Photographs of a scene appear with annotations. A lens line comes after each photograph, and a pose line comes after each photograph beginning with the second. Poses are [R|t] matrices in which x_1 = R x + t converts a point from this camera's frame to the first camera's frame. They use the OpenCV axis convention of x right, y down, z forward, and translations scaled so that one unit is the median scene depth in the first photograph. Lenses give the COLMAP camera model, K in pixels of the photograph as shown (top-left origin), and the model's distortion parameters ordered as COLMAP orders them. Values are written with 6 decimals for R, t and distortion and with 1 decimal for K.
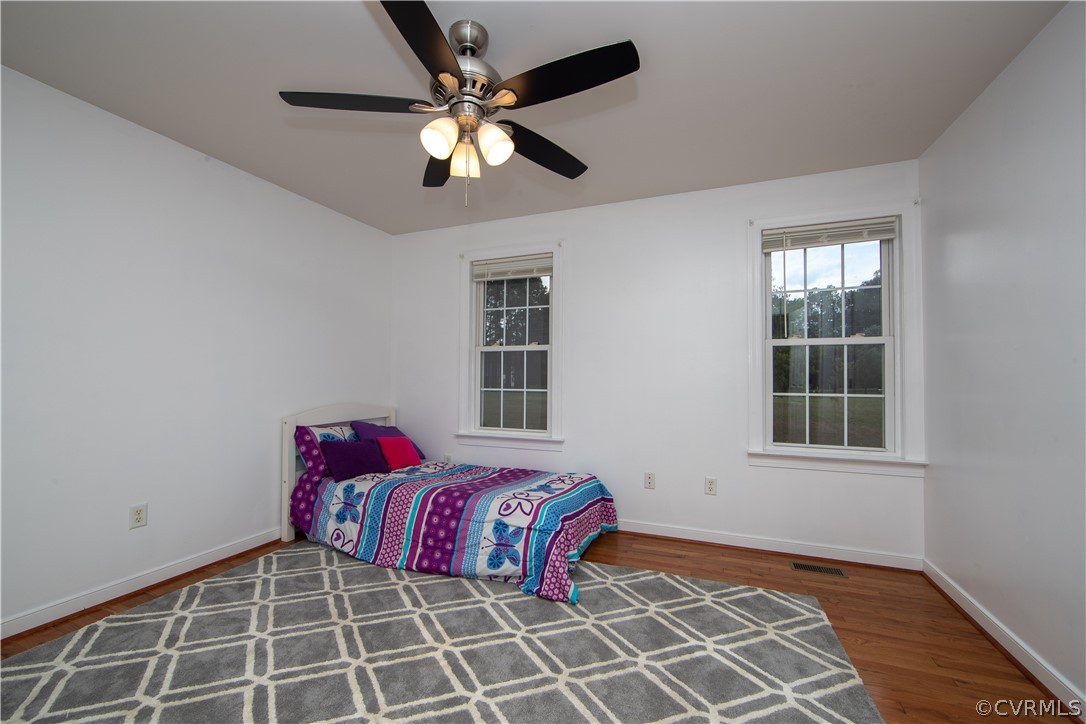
lens RADIAL K [[446.0, 0, 552.2], [0, 446.0, 365.7], [0, 0, 1]] dist [-0.006799, 0.000470]
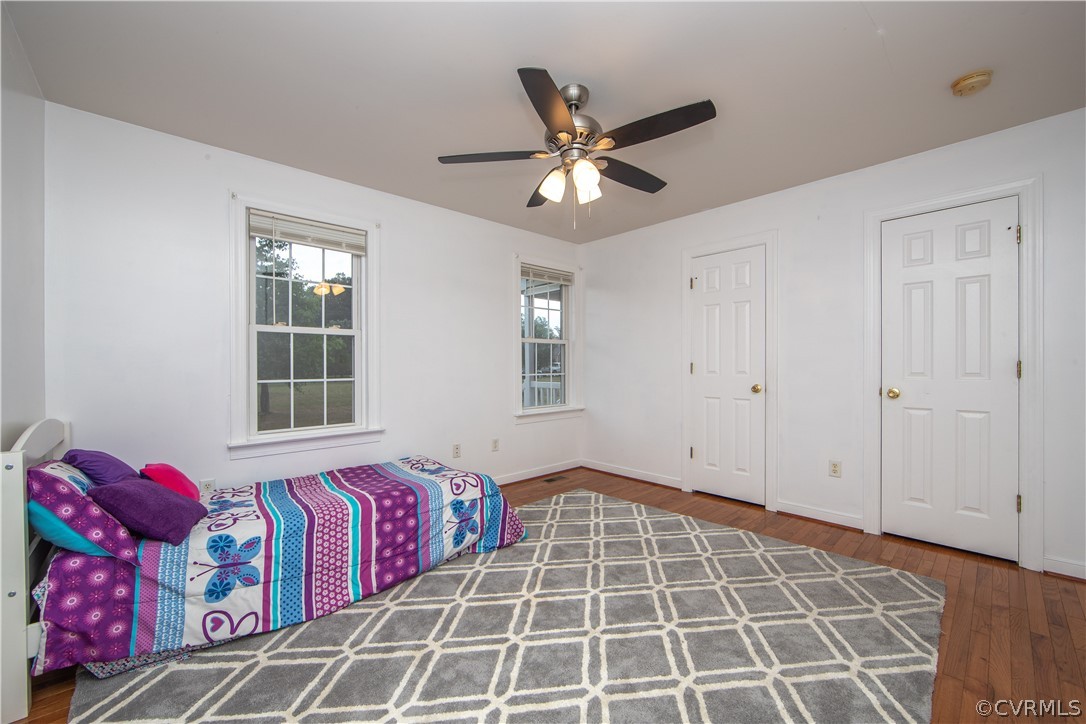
lens RADIAL K [[446.0, 0, 534.2], [0, 446.0, 365.3], [0, 0, 1]] dist [-0.006799, 0.000470]
pose [[0.423904, -0.010996, 0.905640, -0.849024], [-0.014681, 0.999712, 0.019009, 0.006178], [-0.905588, -0.021354, 0.423621, 0.341620]]
